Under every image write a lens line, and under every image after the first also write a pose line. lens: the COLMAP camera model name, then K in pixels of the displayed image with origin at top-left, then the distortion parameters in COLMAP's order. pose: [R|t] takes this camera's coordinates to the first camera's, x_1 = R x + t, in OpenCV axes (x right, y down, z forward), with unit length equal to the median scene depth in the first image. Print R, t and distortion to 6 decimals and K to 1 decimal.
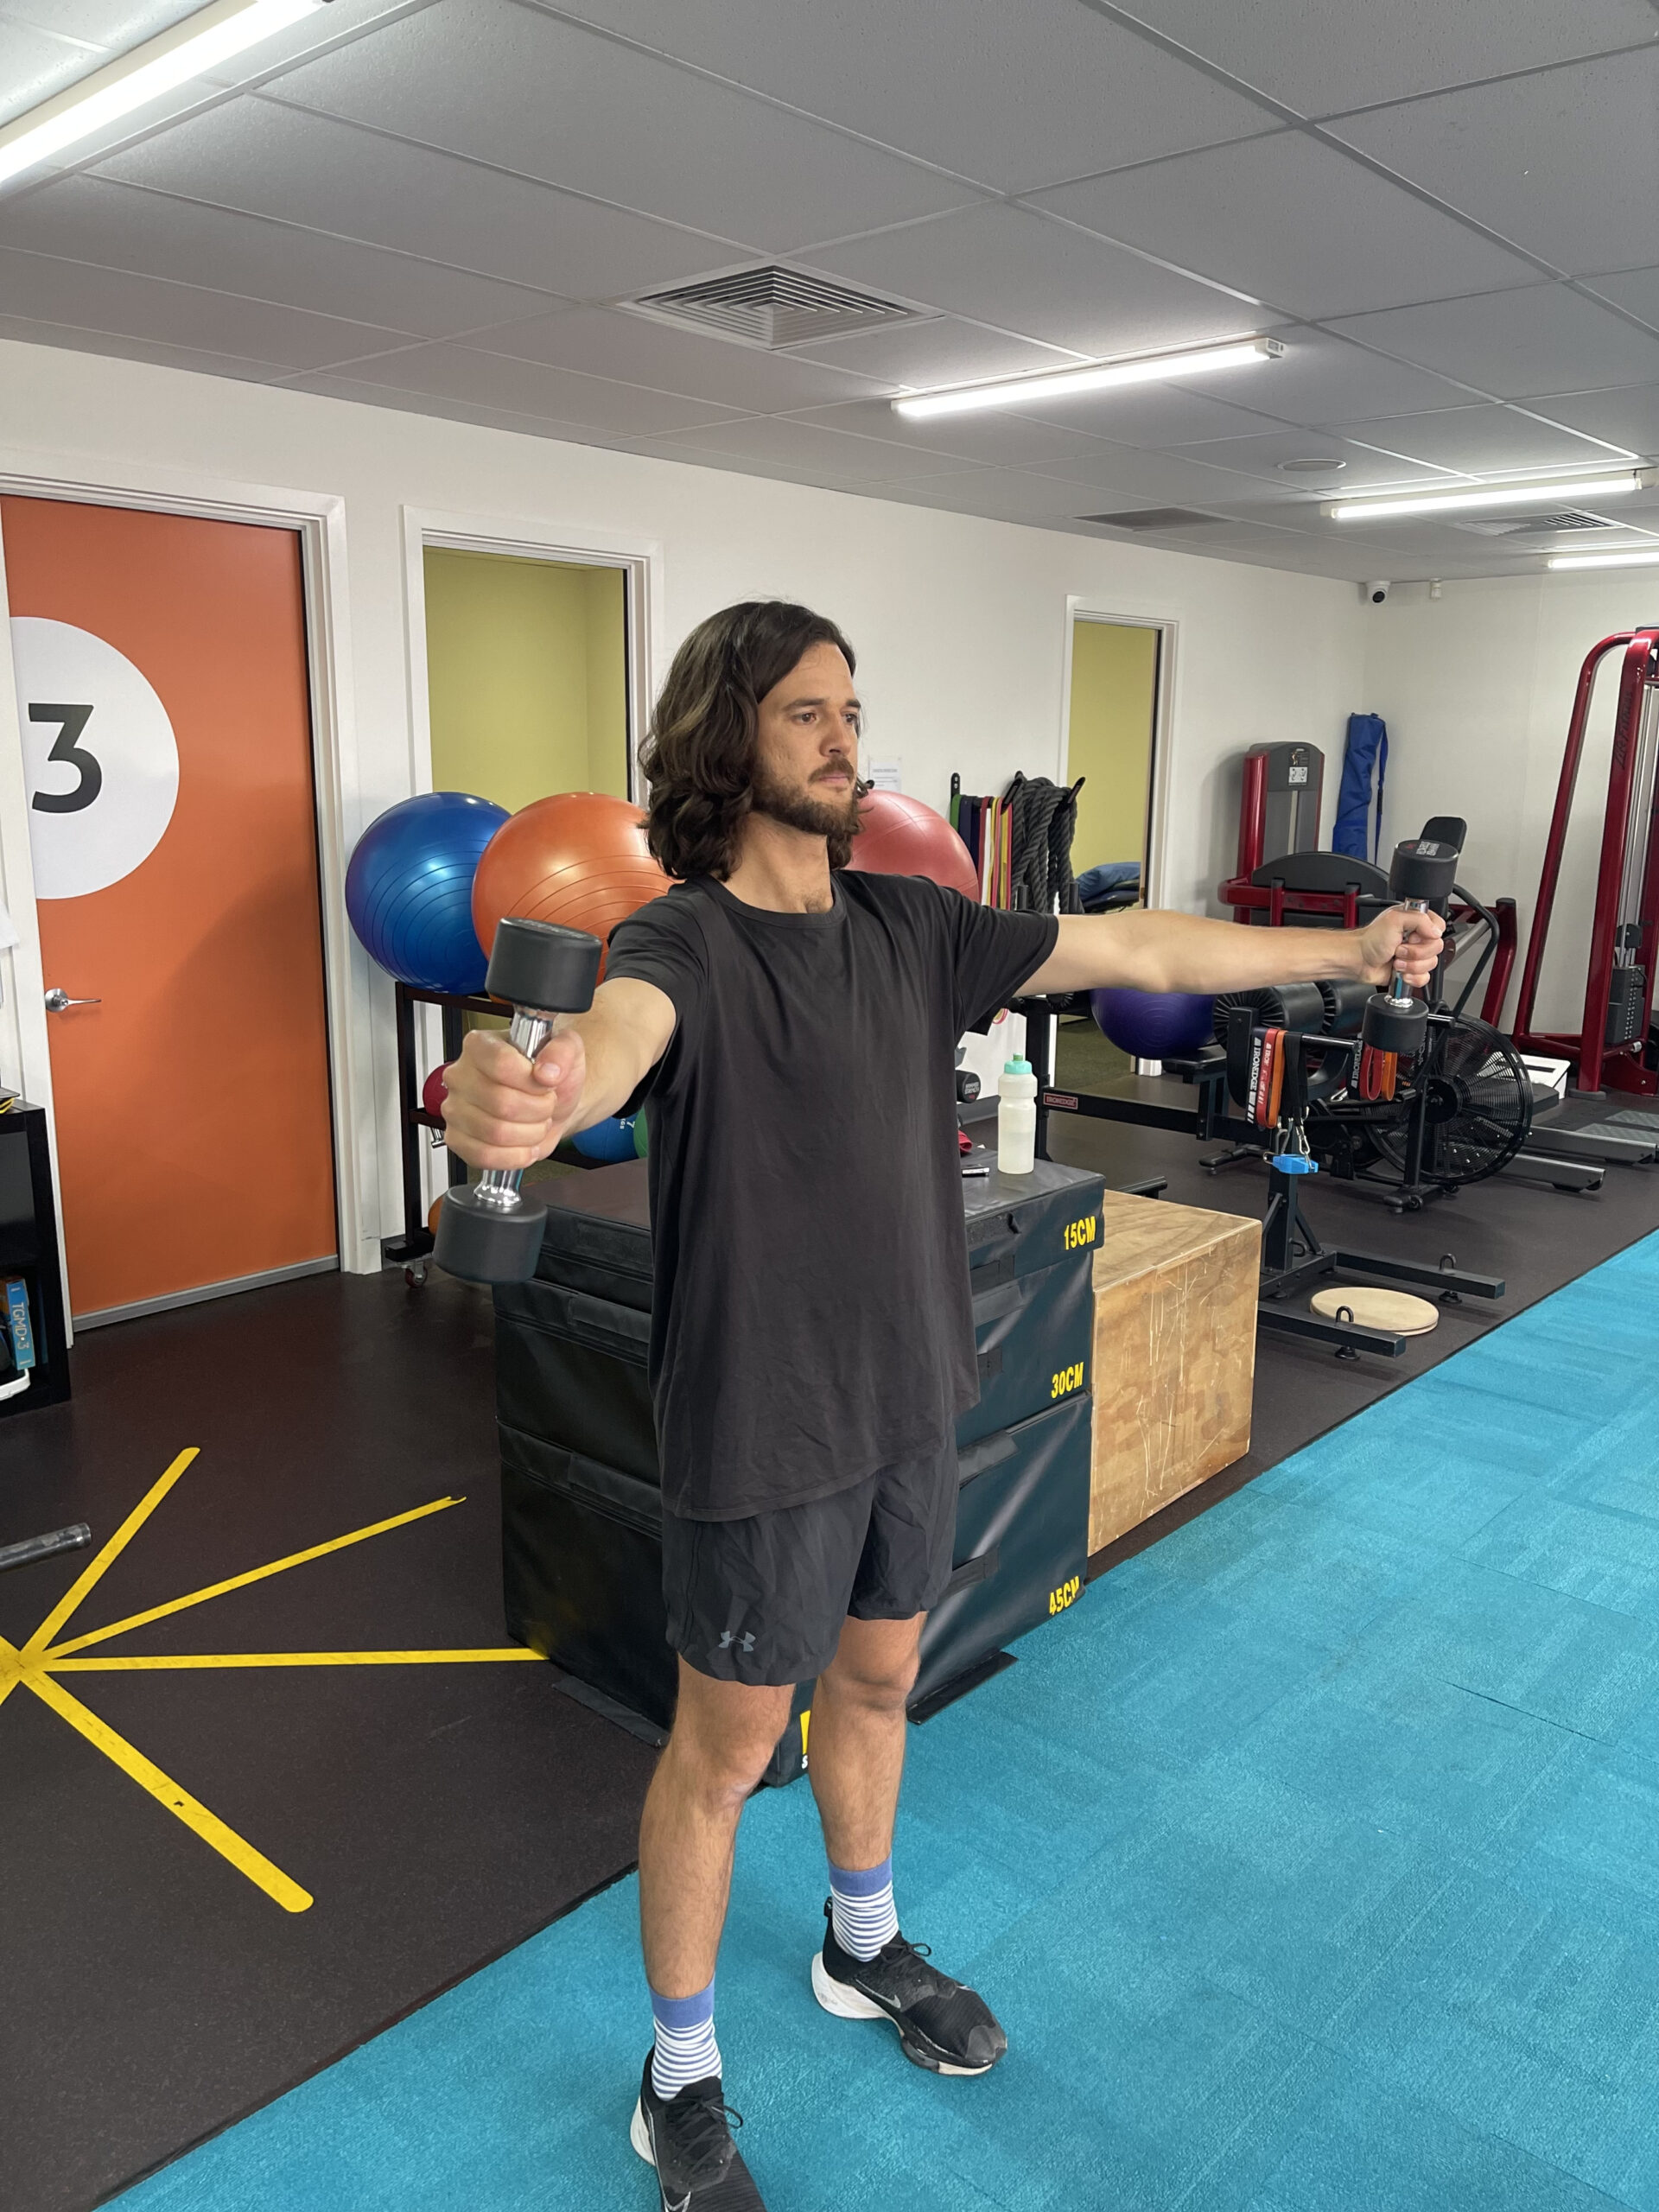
lens RADIAL K [[1665.1, 0, 865.3], [0, 1665.1, 1100.7], [0, 0, 1]] dist [0.060024, -0.077245]
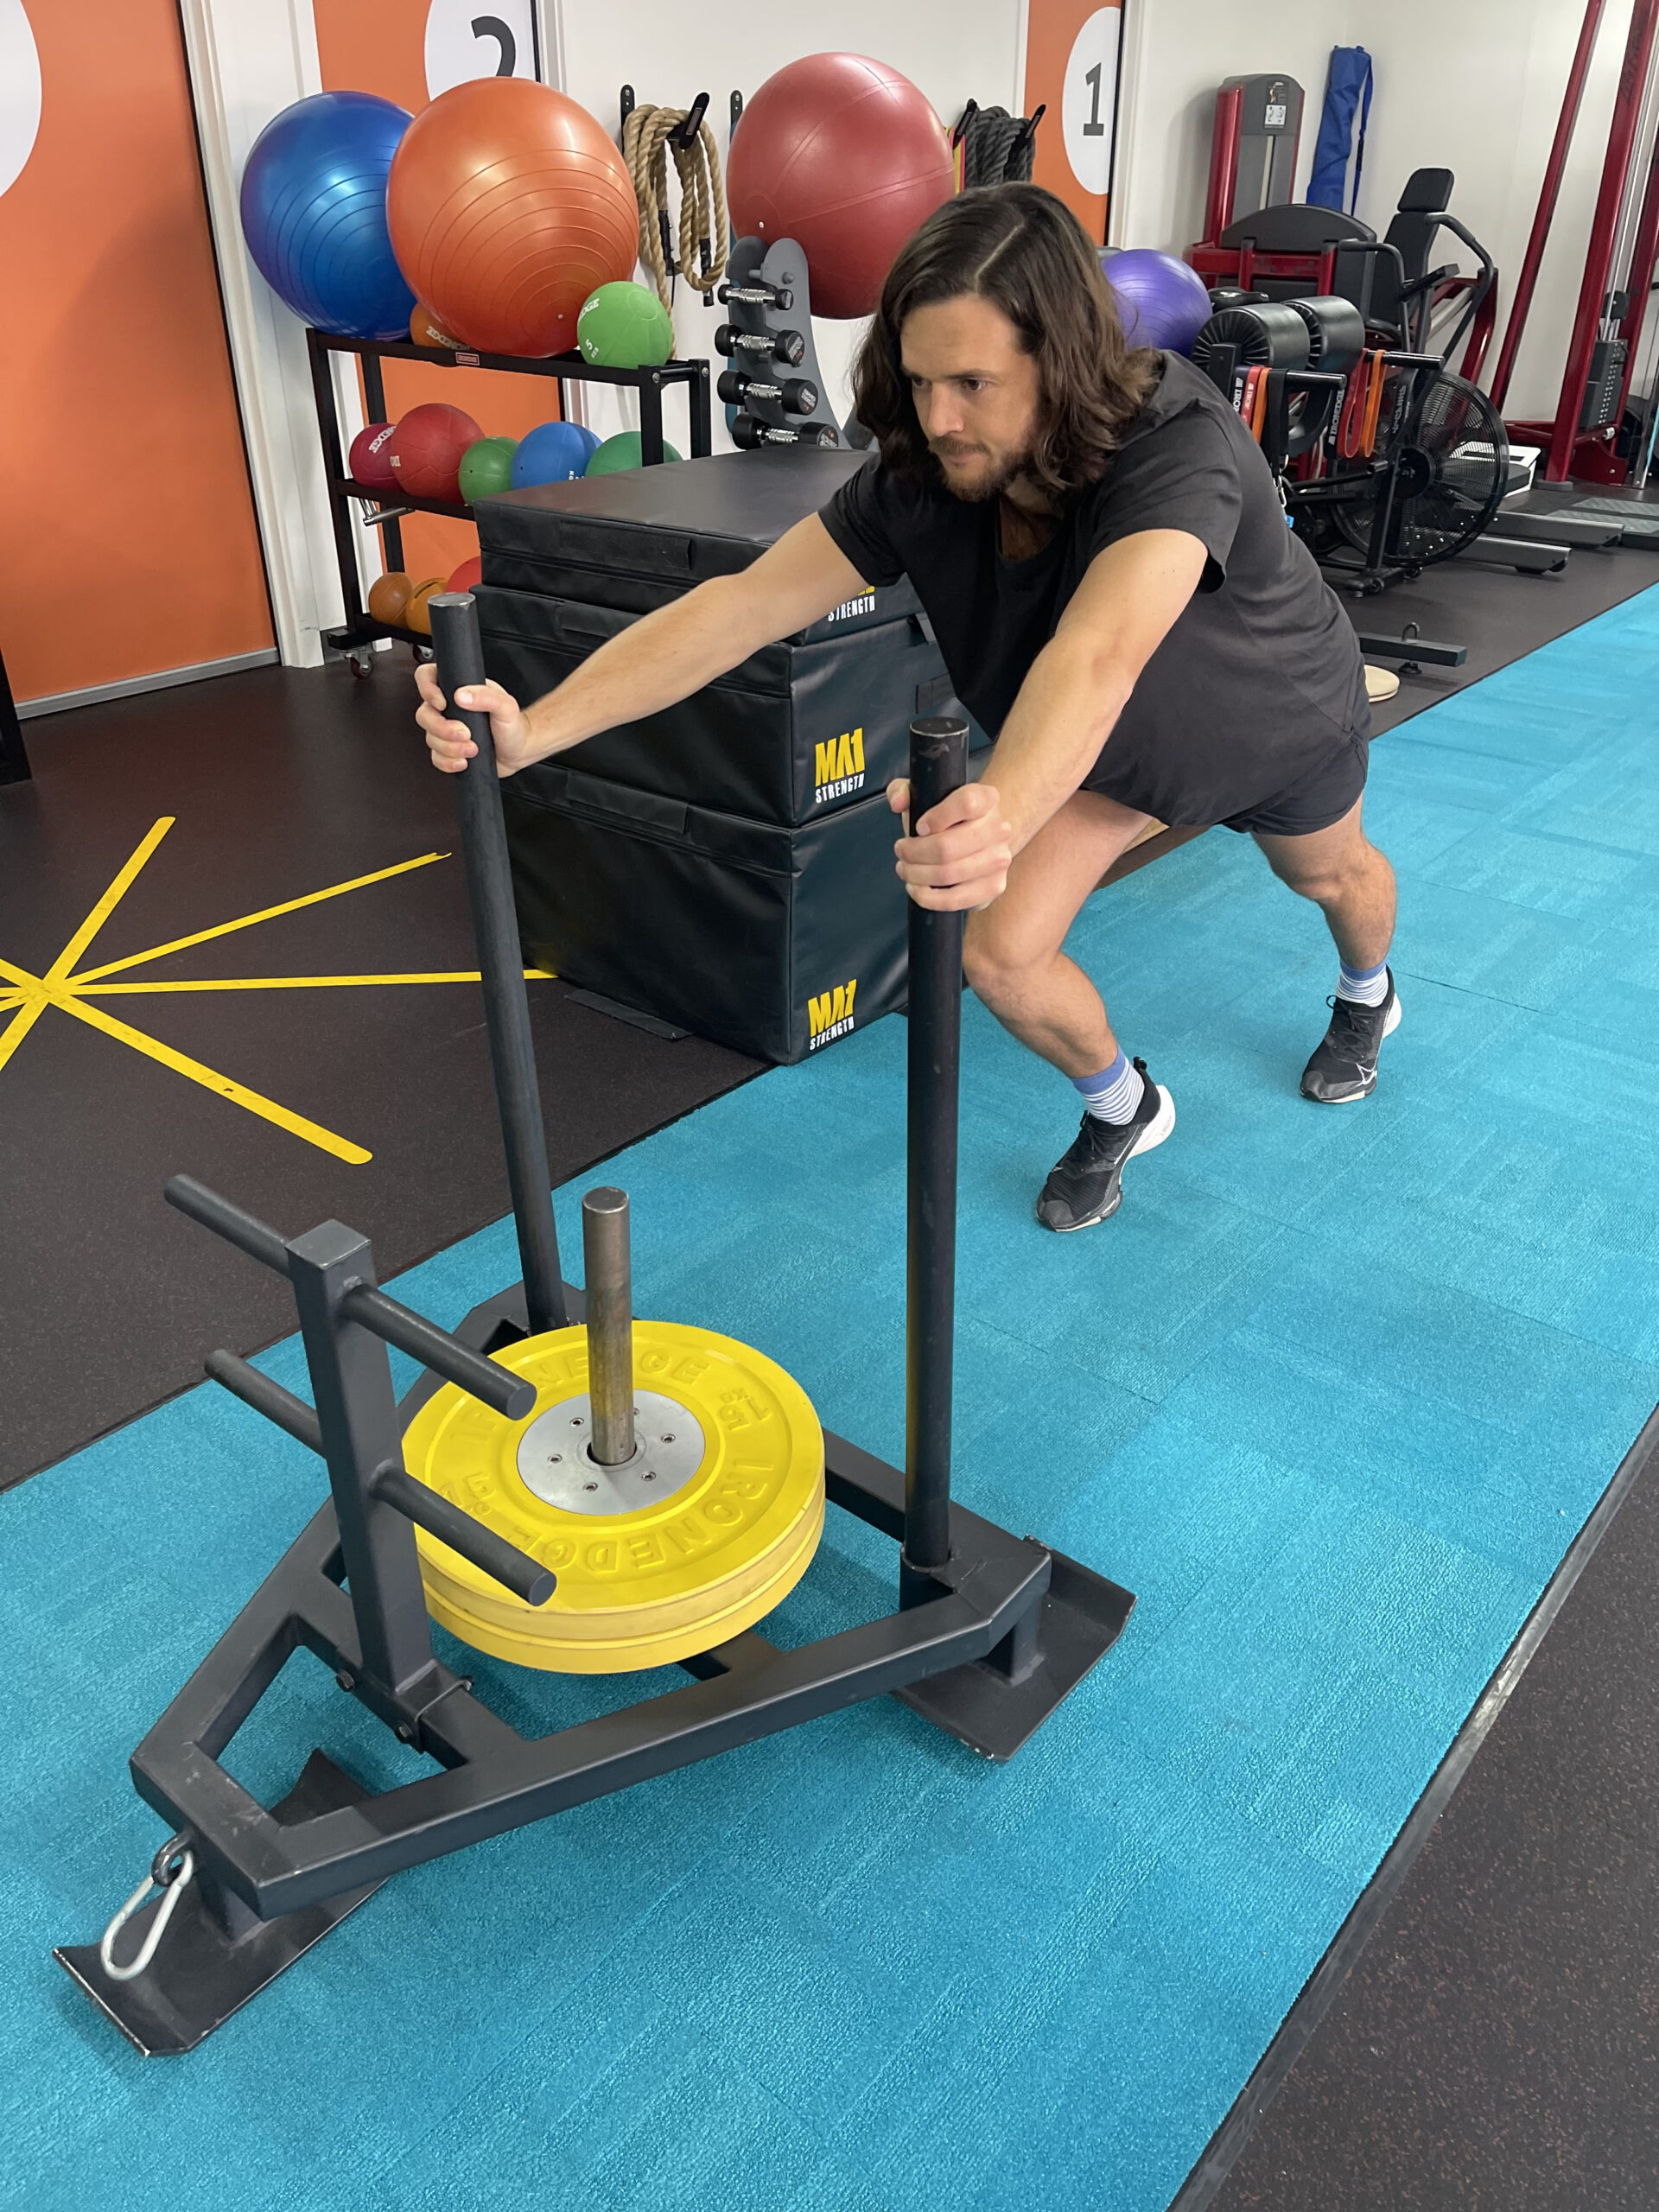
lens RADIAL K [[1665.8, 0, 840.8], [0, 1665.8, 1099.0], [0, 0, 1]] dist [0.050095, -0.045680]
pose [[0.999148, -0.026907, 0.031291, -0.030320], [0.016350, 0.954269, 0.298502, 0.063816], [-0.037892, -0.297737, 0.953896, -0.016820]]
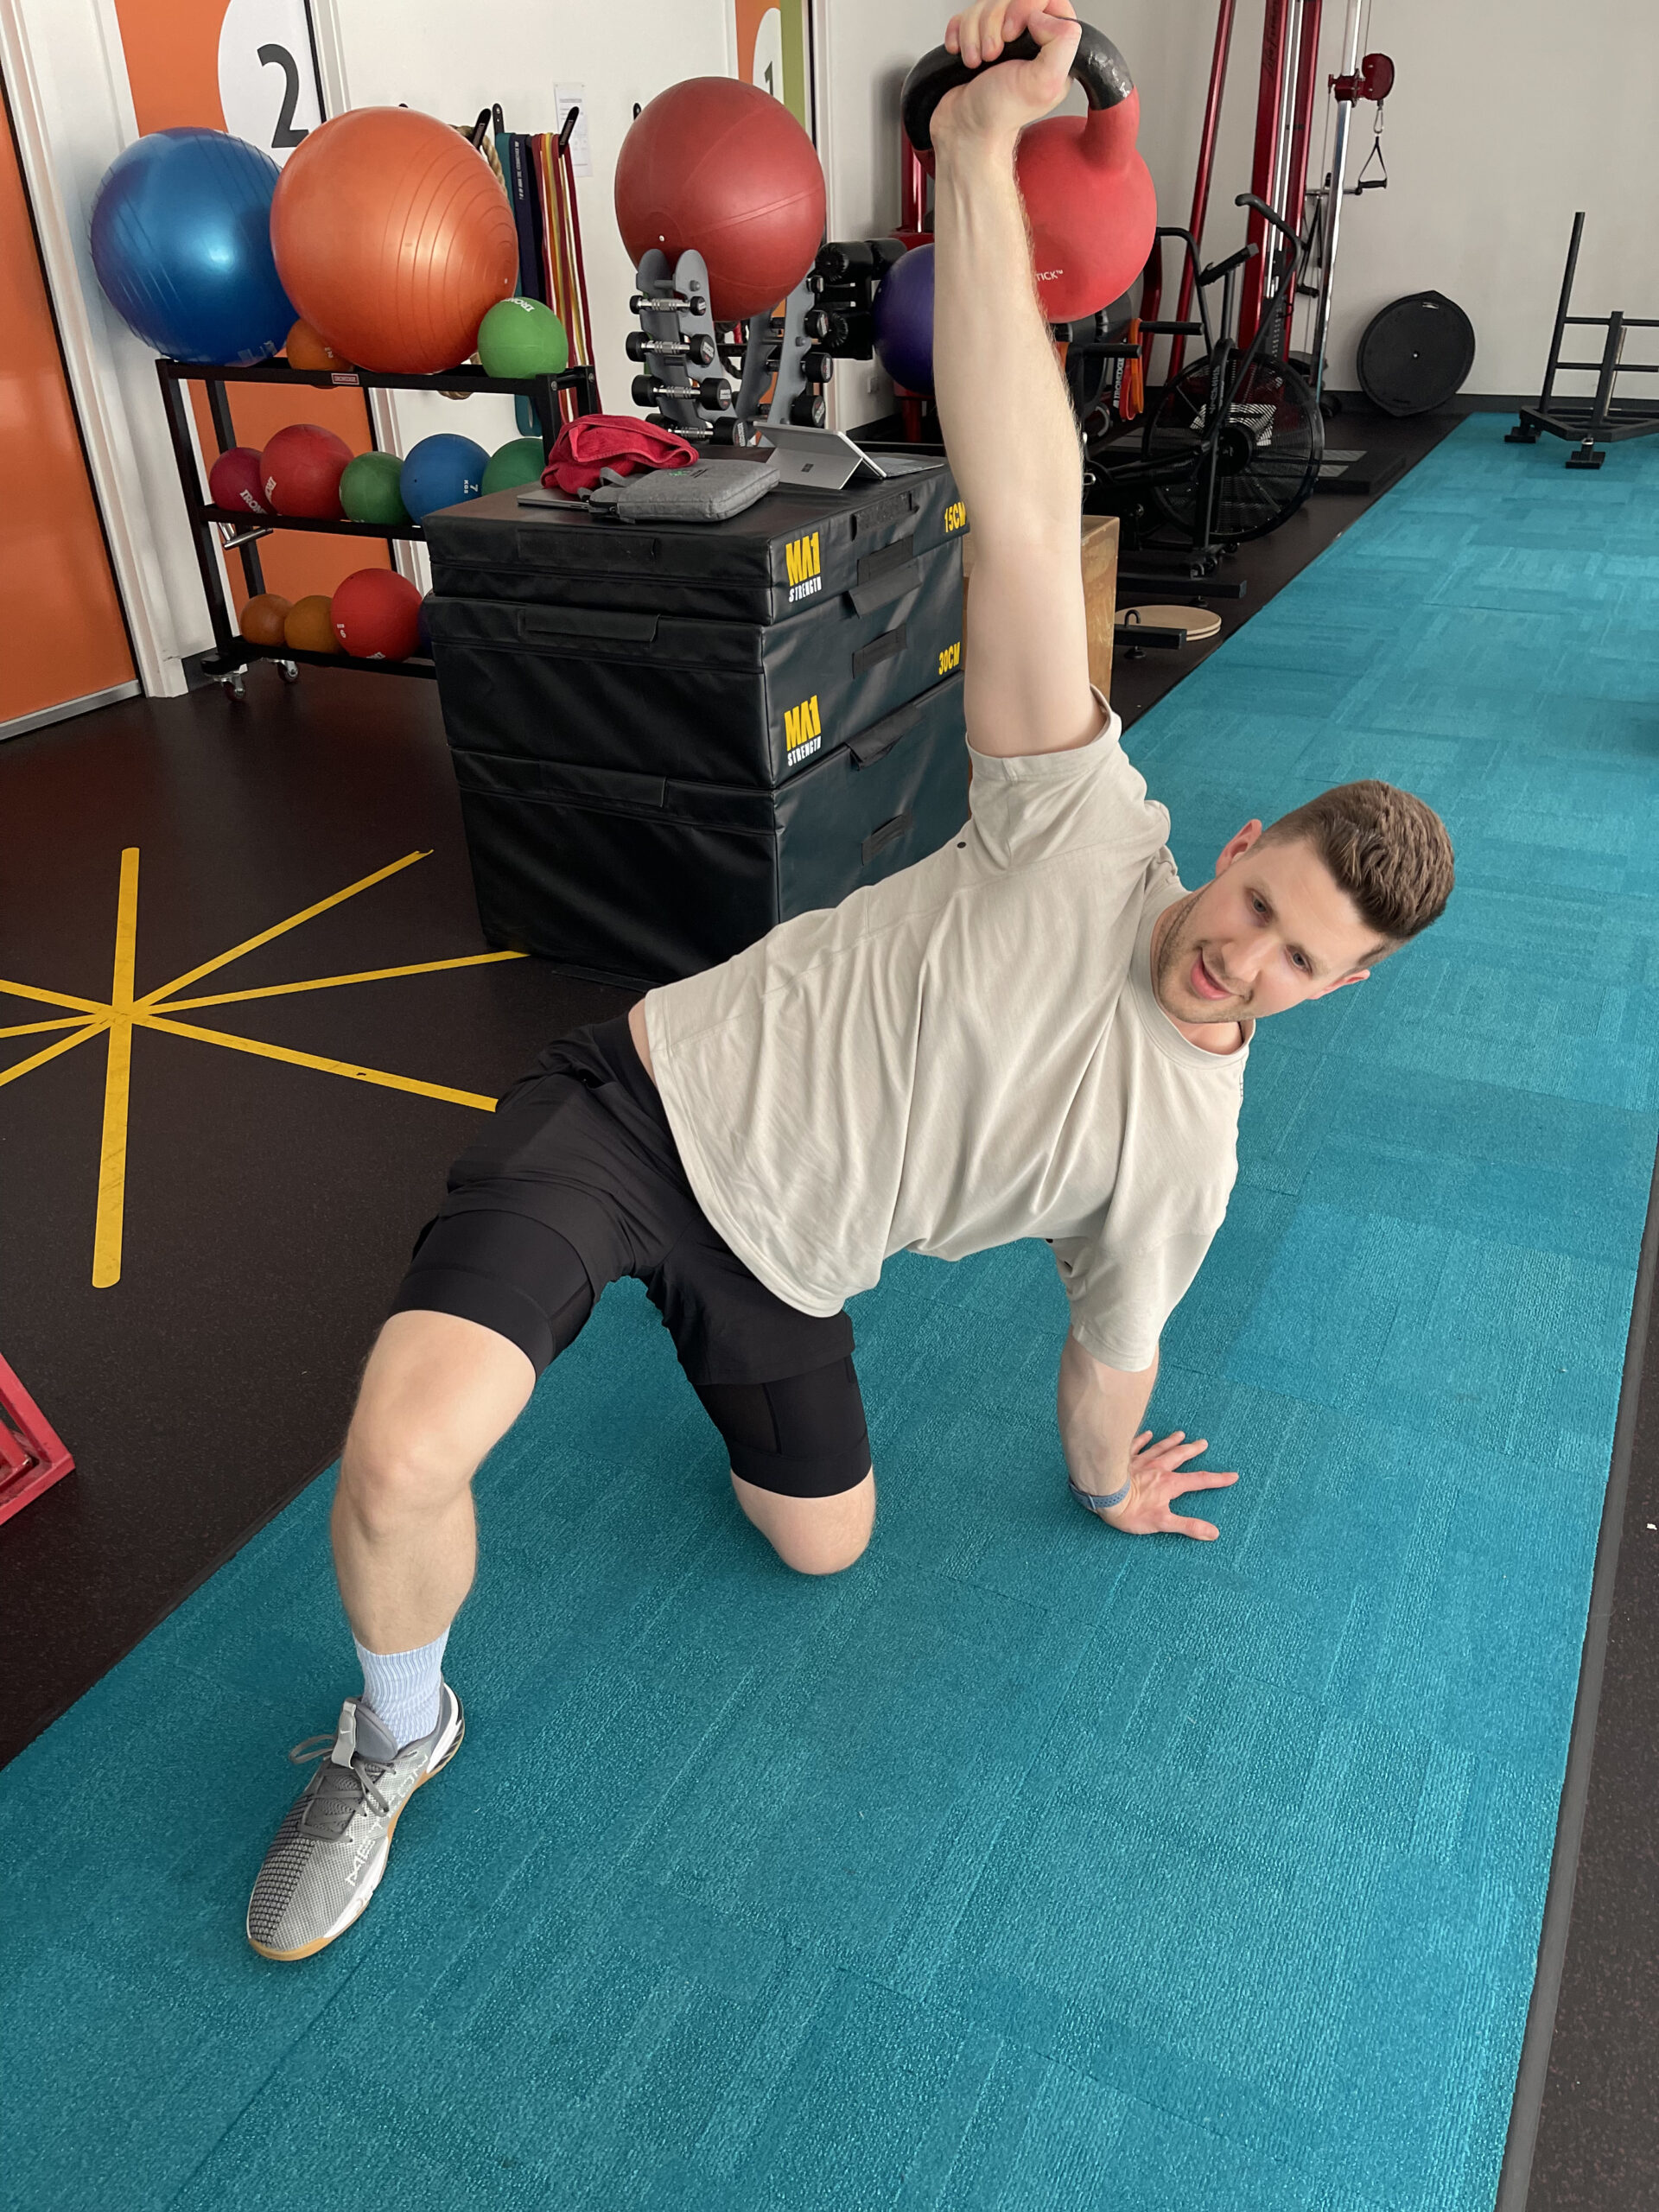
lens RADIAL K [[1662.7, 0, 820.7], [0, 1662.7, 1113.8], [0, 0, 1]] dist [0.077835, -0.089092]
pose [[0.965926, -0.165486, 0.199003, -0.190768], [0.095146, 0.942085, 0.321595, 0.059271], [-0.240697, -0.291702, 0.925729, -0.081949]]
